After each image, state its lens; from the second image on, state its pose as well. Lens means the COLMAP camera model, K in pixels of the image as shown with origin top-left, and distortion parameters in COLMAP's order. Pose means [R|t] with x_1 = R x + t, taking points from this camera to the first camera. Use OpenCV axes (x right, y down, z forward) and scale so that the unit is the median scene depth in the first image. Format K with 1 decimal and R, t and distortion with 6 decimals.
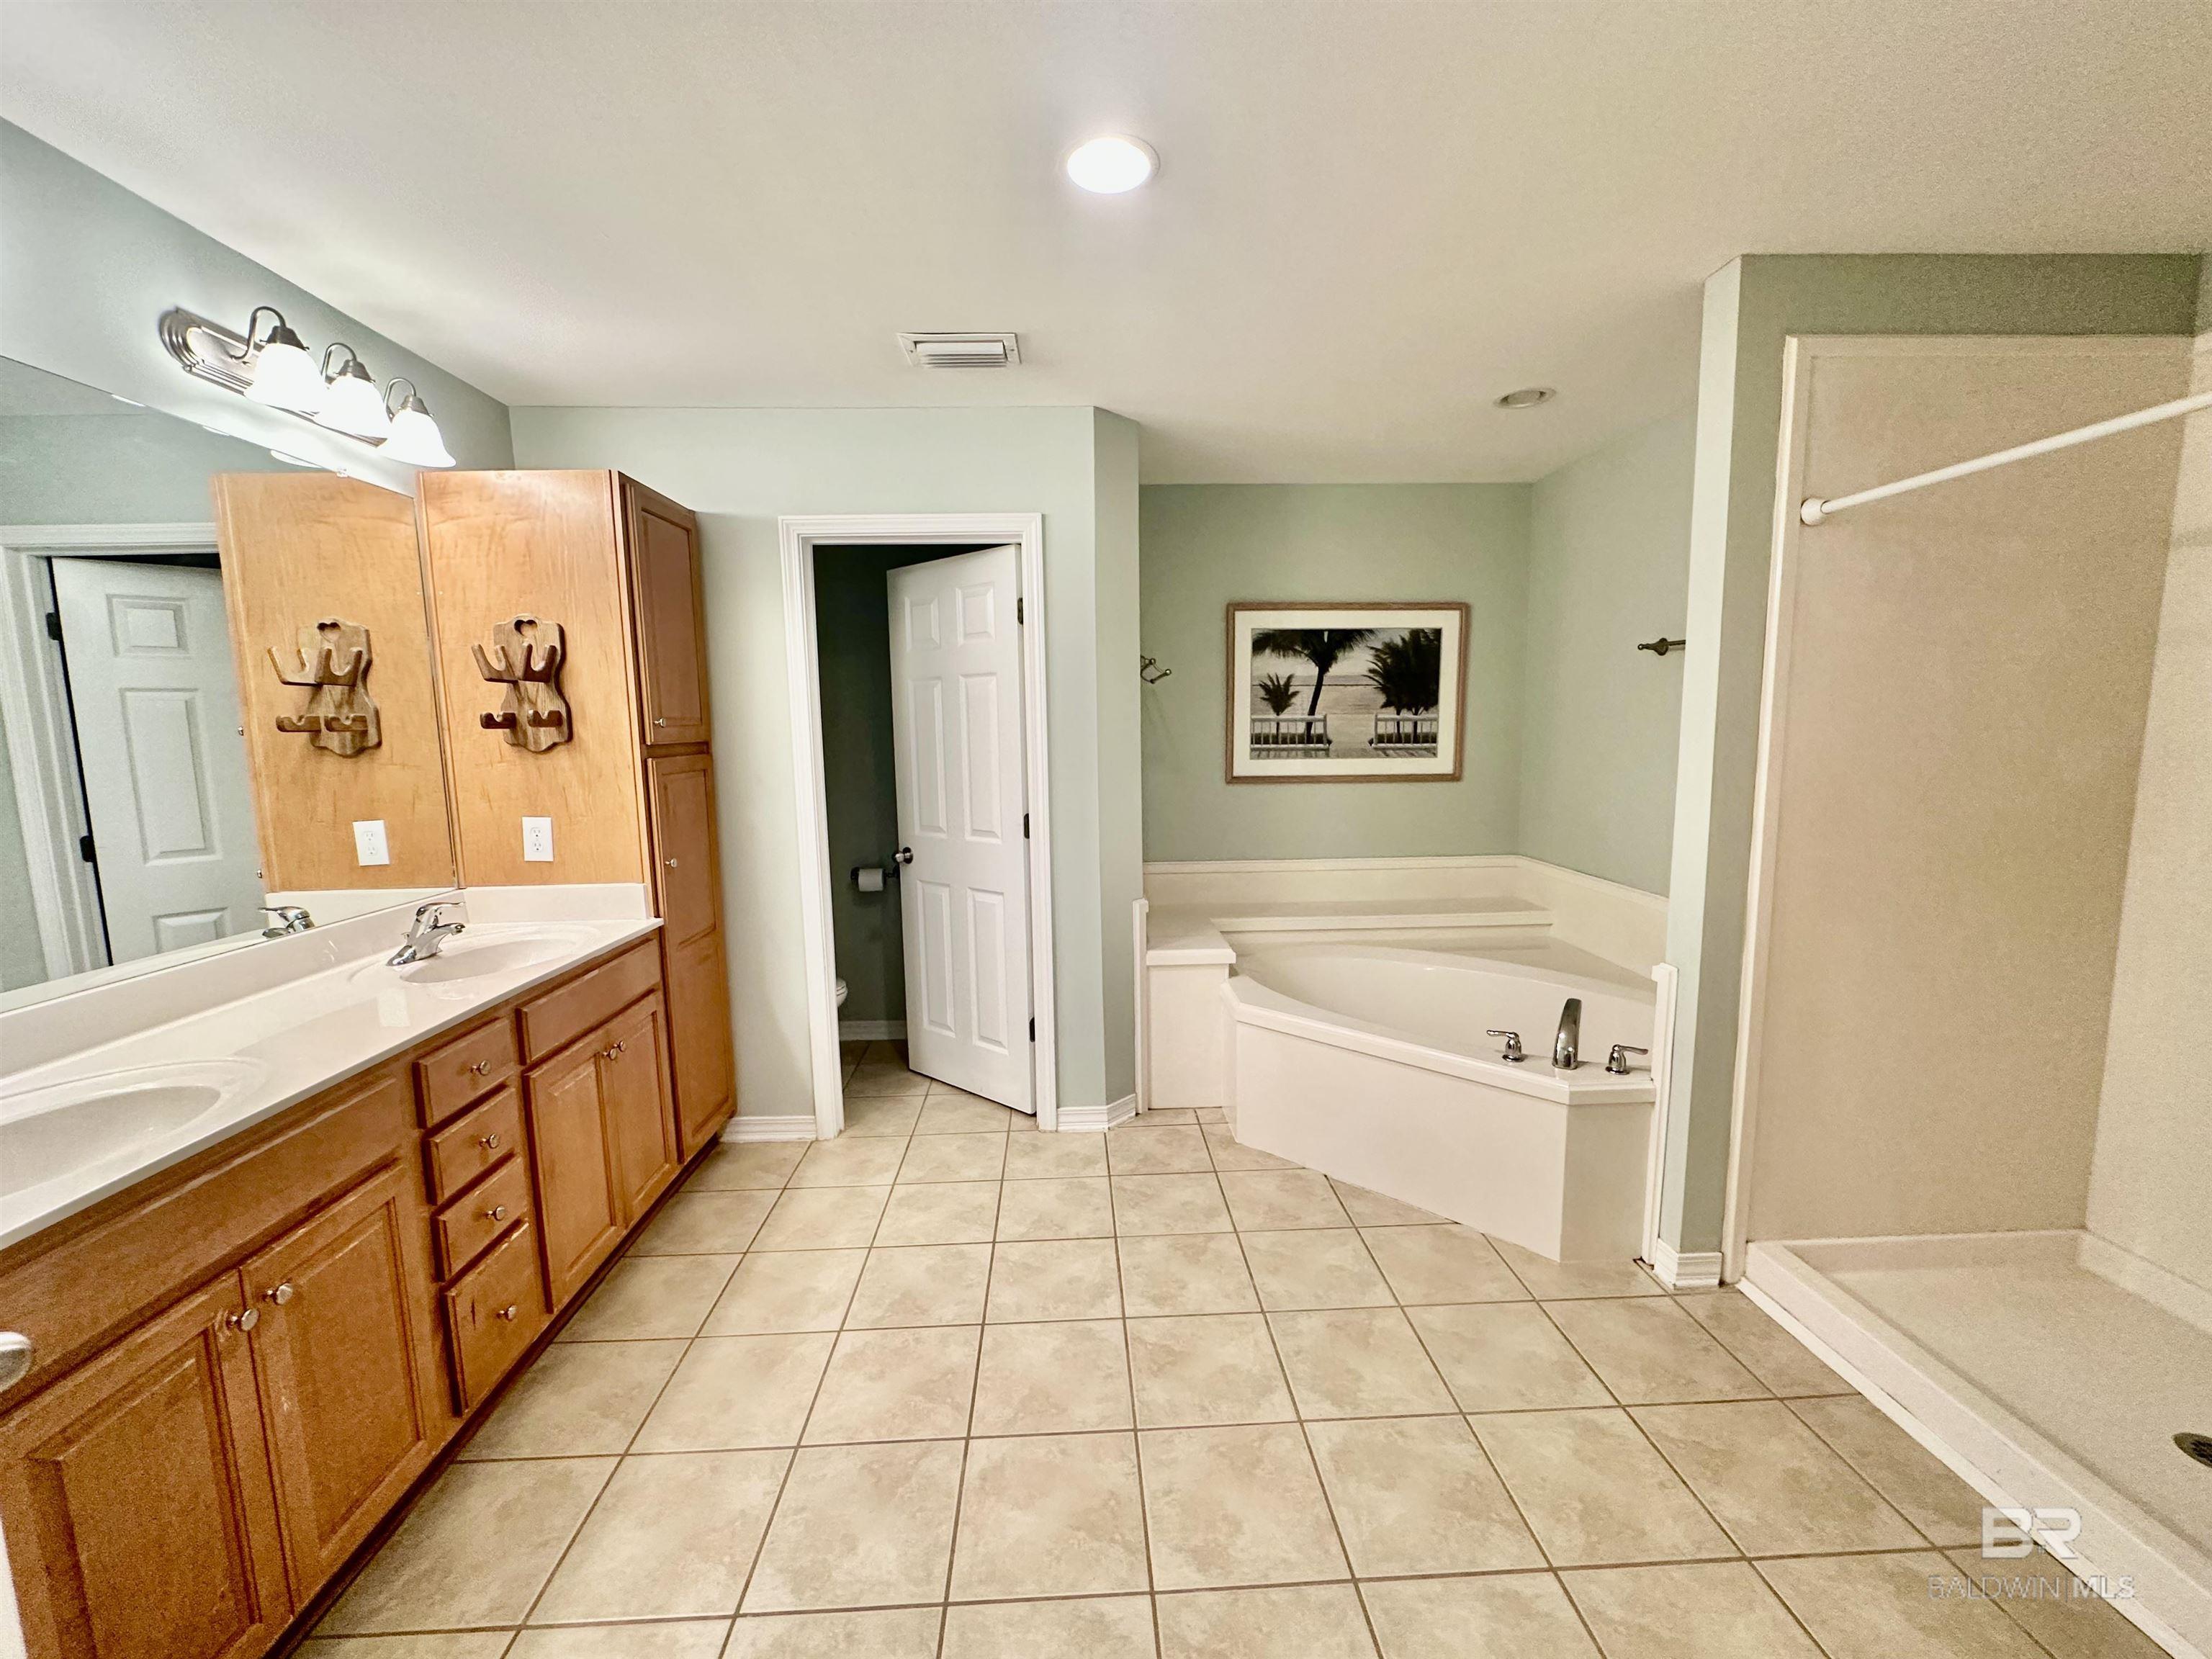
lens RADIAL K [[878.7, 0, 1106.0], [0, 878.7, 829.5], [0, 0, 1]] dist [-0.001139, 0.000076]
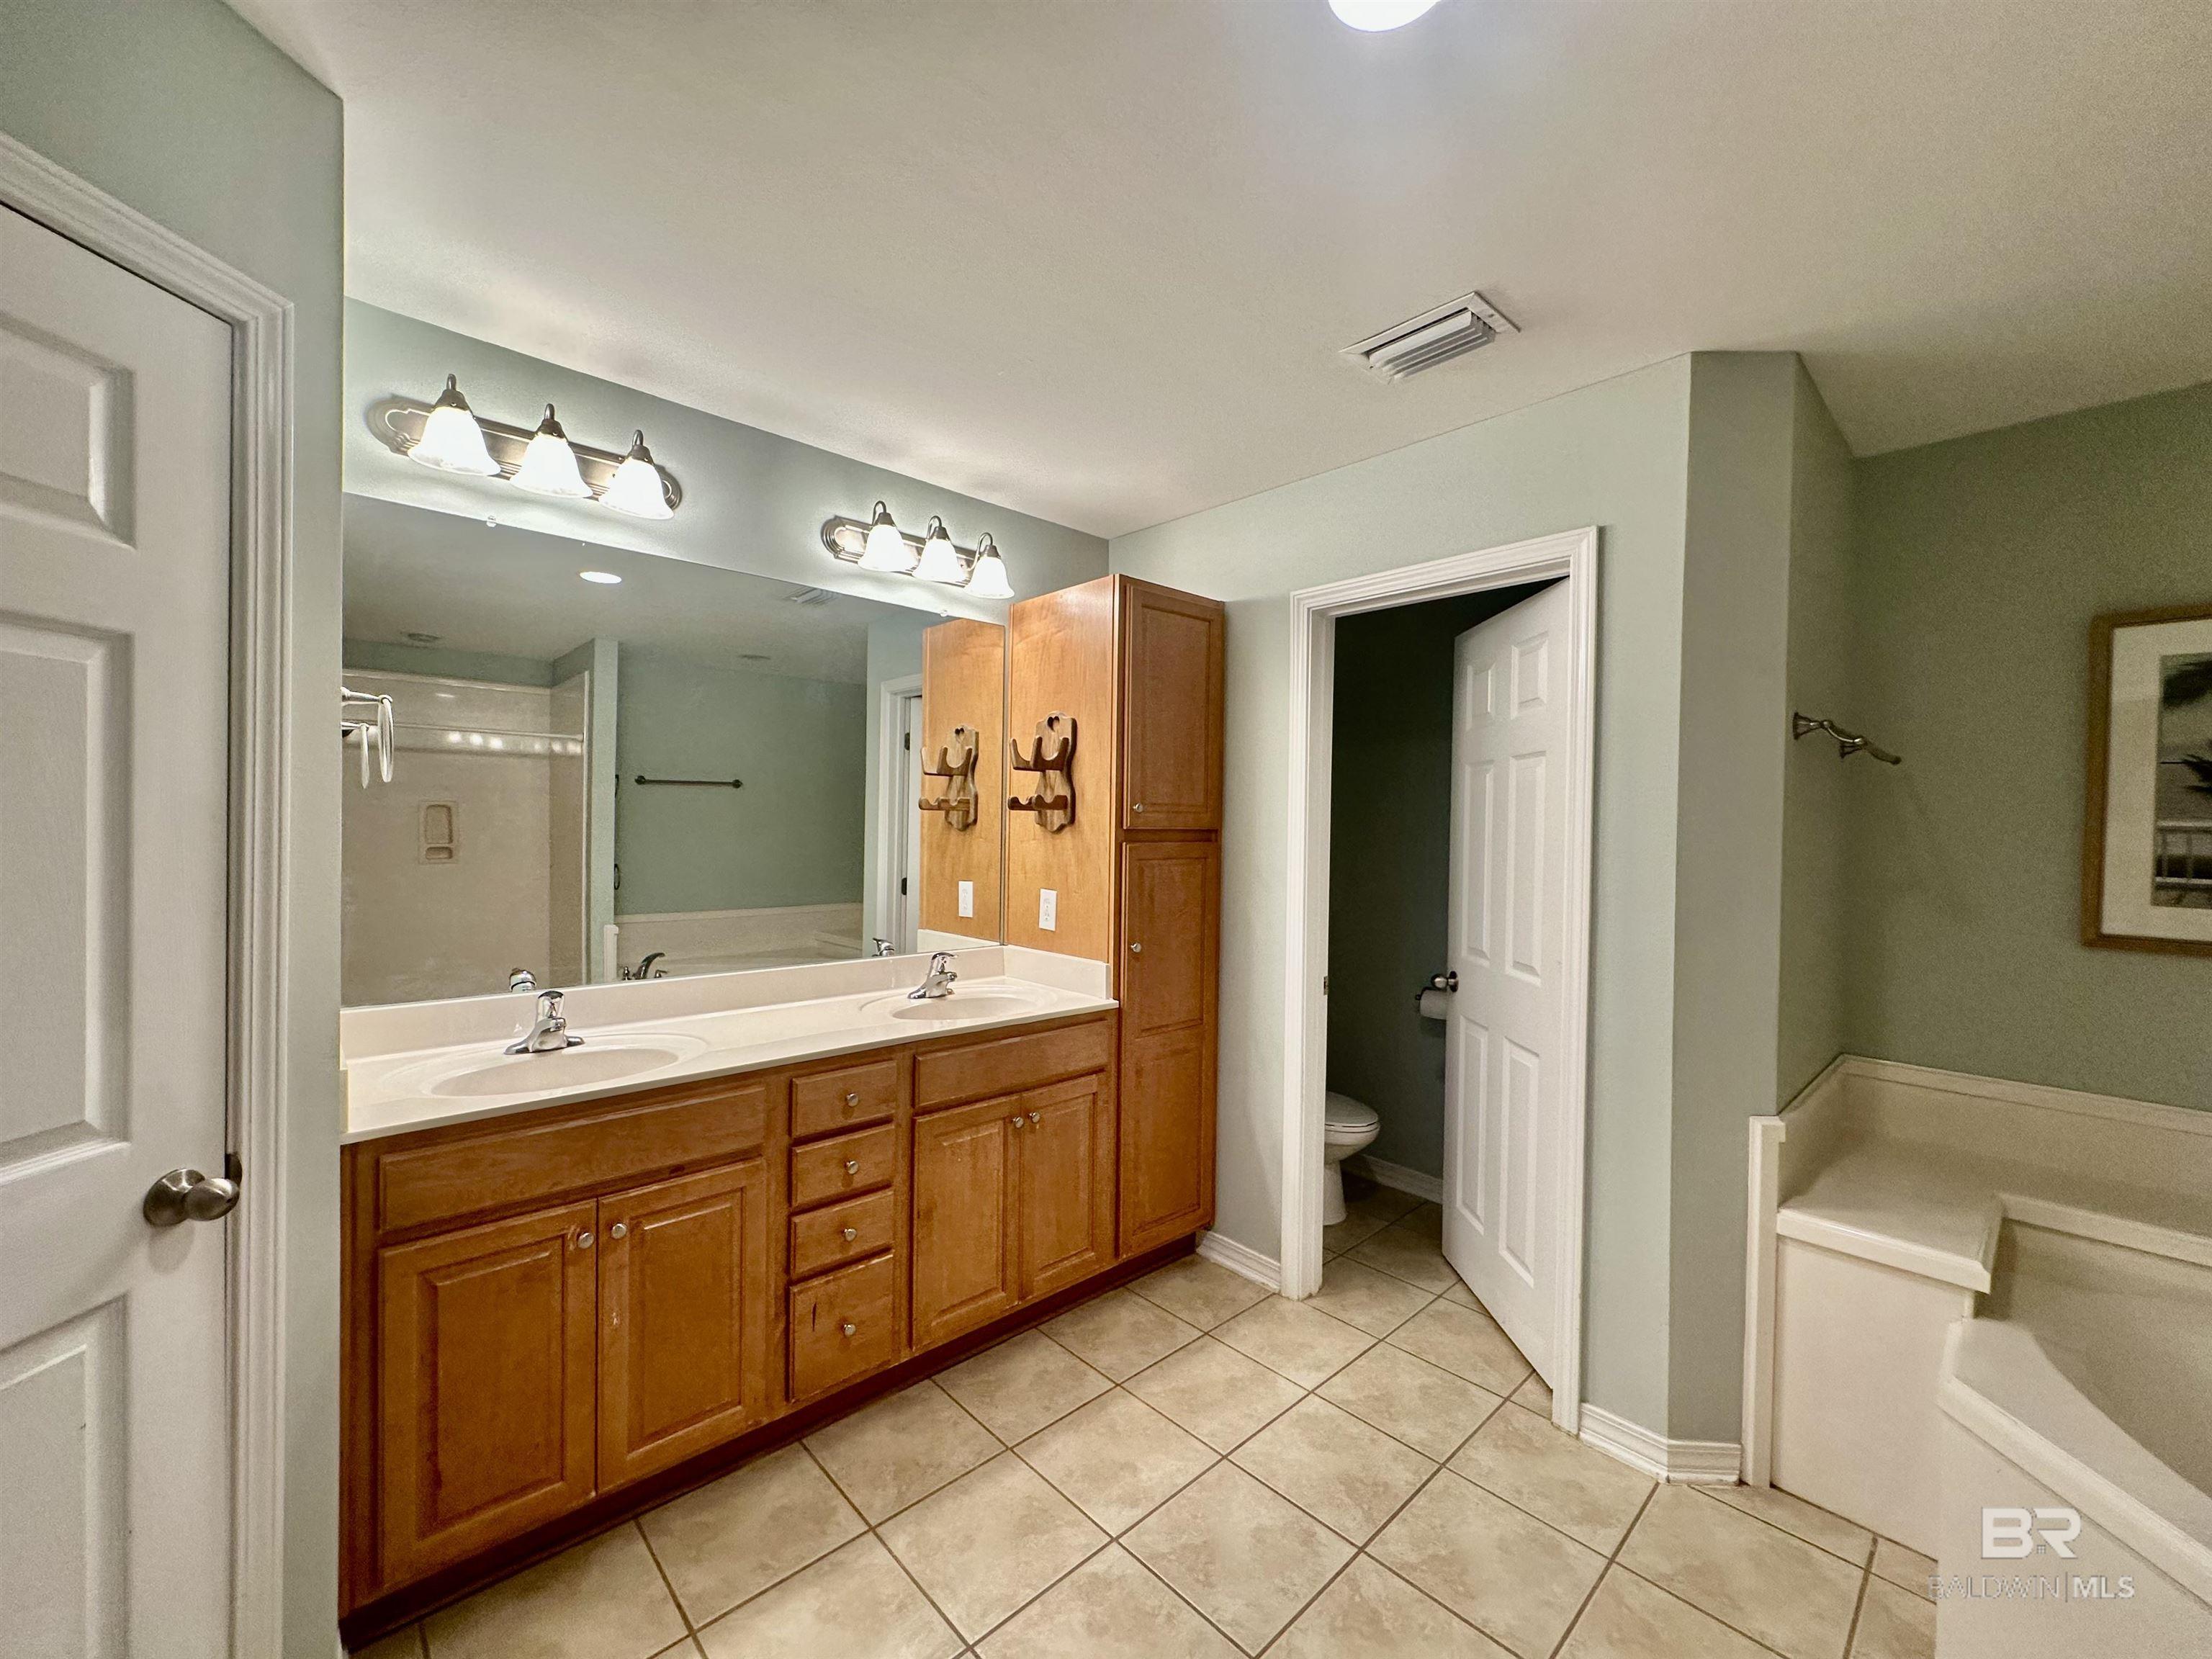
lens RADIAL K [[884.4, 0, 1106.0], [0, 884.4, 829.5], [0, 0, 1]] dist [-0.002248, 0.000253]
pose [[0.650832, 0.033764, -0.758471, 0.220627], [-0.118364, 0.991308, -0.057437, -0.029933], [0.749938, 0.127157, 0.649171, 0.275636]]
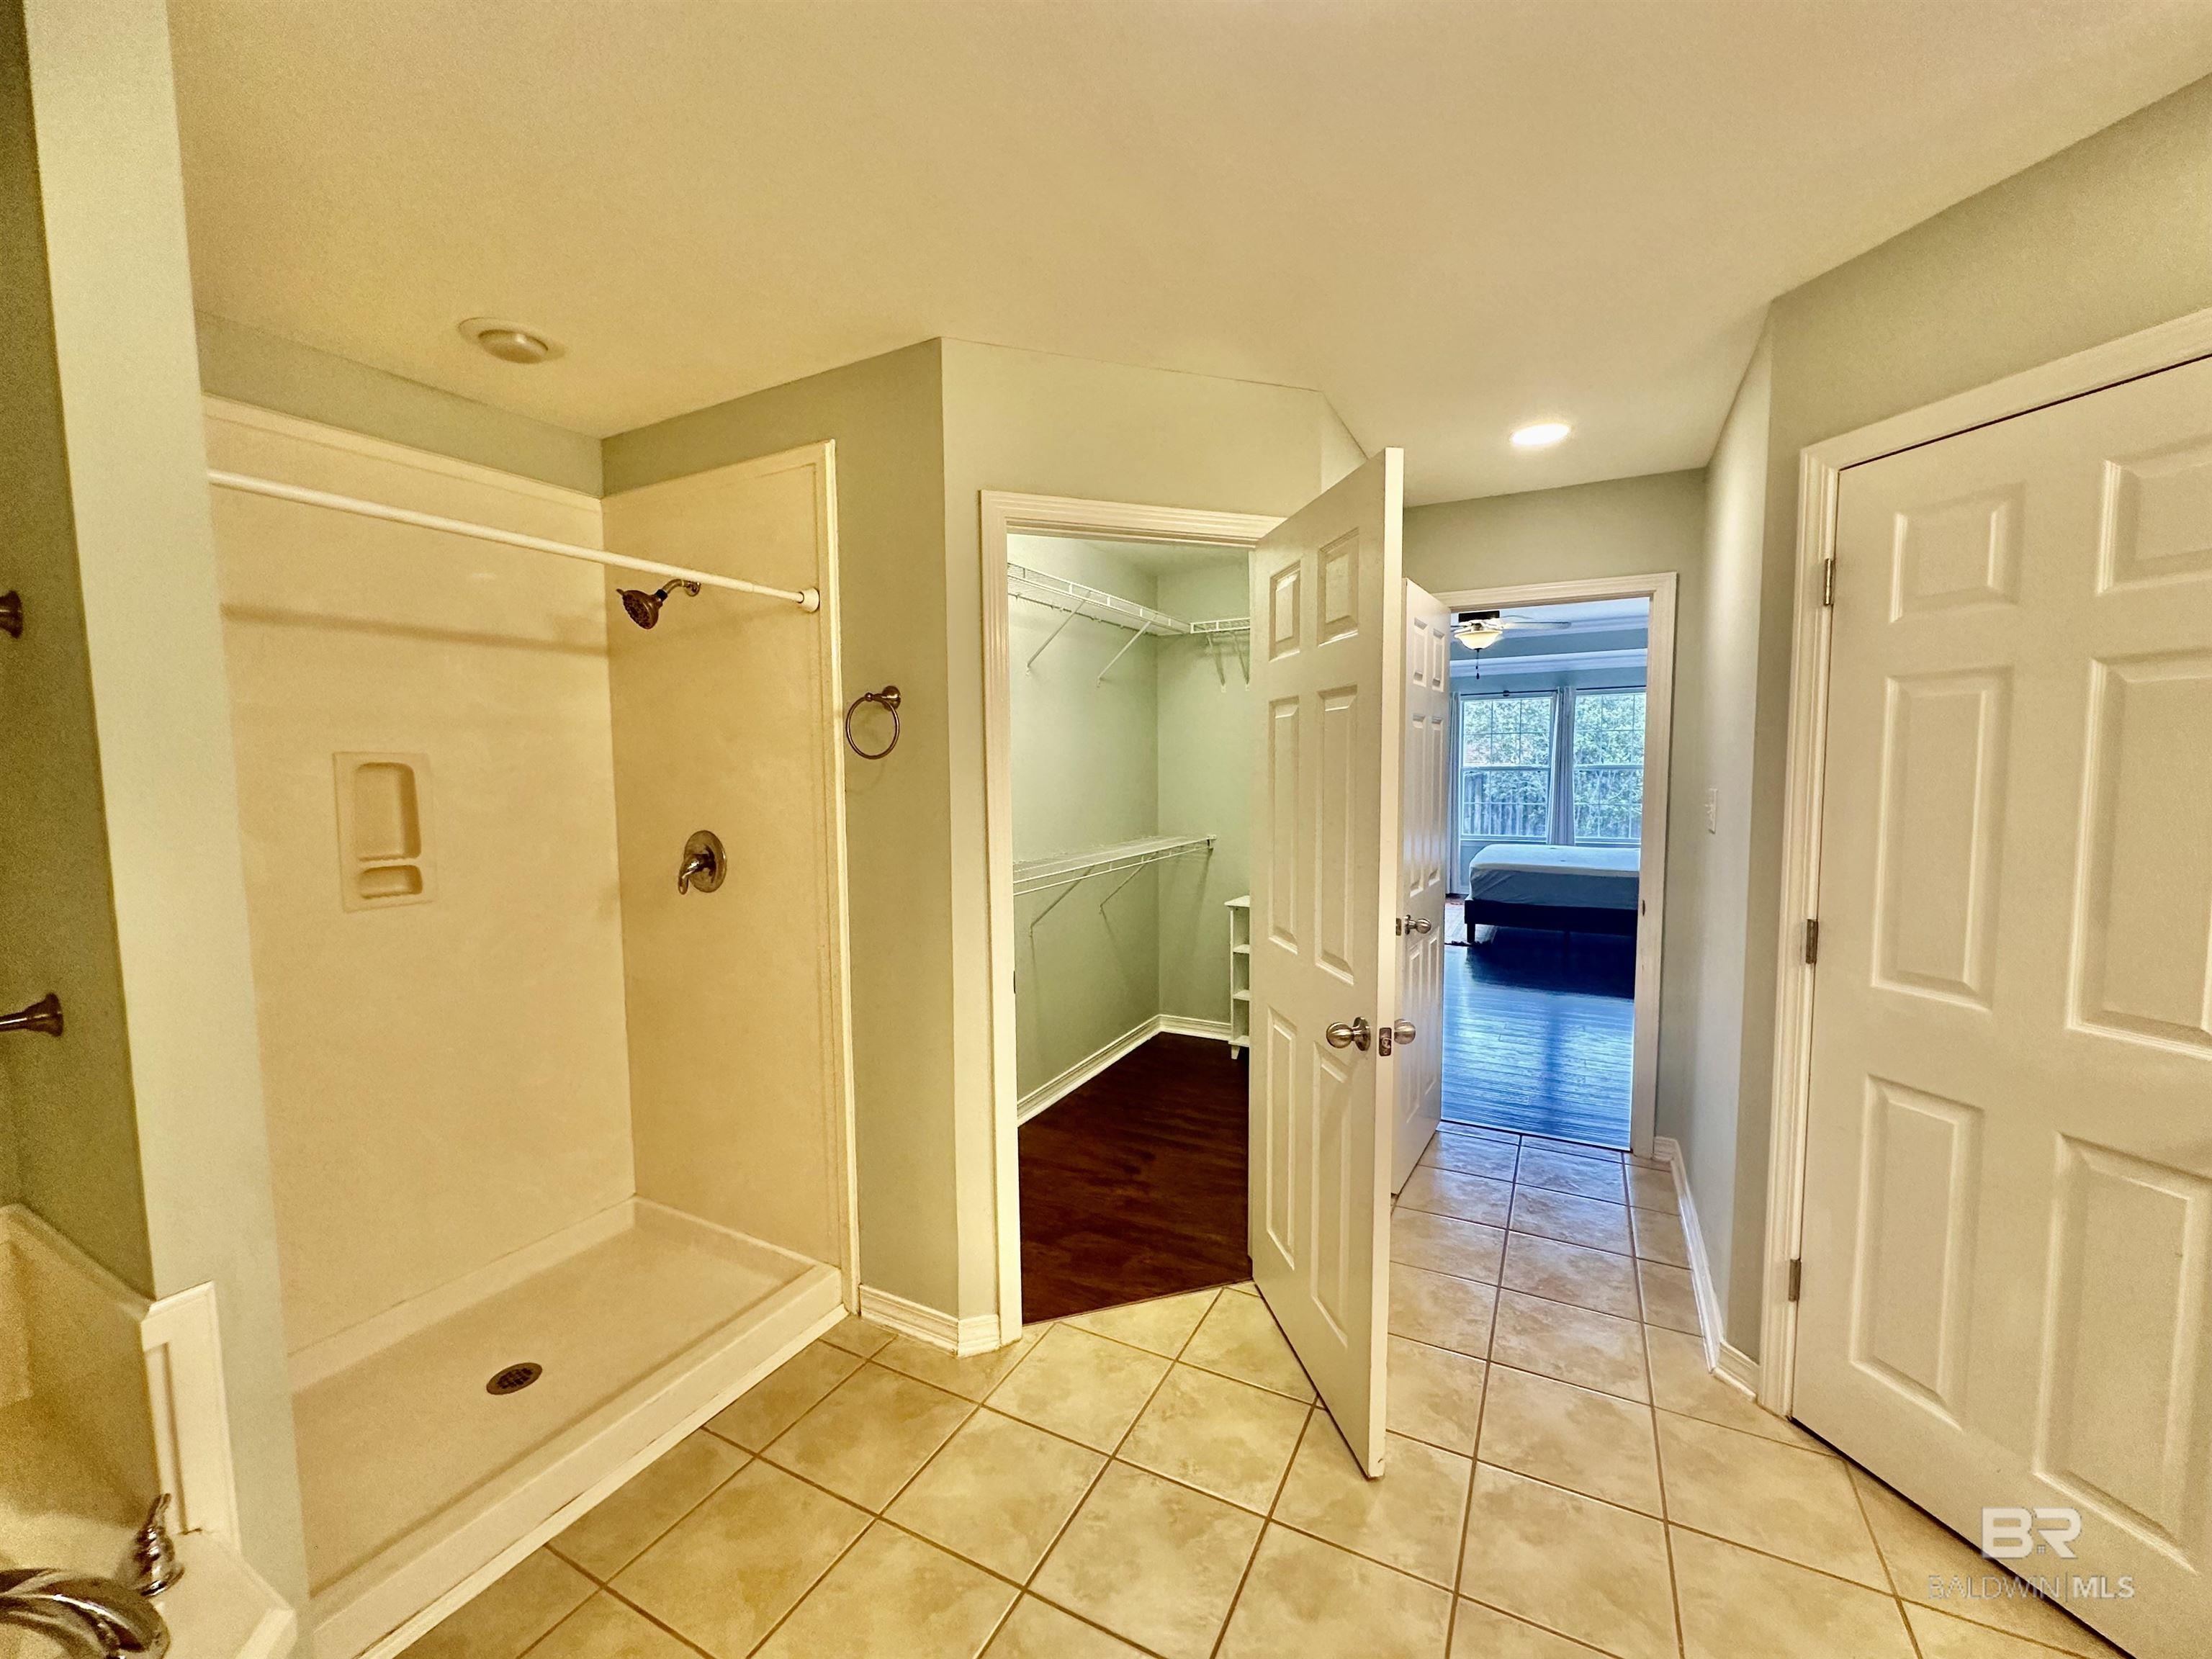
lens RADIAL K [[884.4, 0, 1106.0], [0, 884.4, 829.5], [0, 0, 1]] dist [-0.002248, 0.000253]
pose [[-0.859045, -0.014676, 0.511689, -0.054810], [0.083822, 0.982064, 0.168891, -0.118482], [-0.504990, 0.187976, -0.842407, 0.876848]]
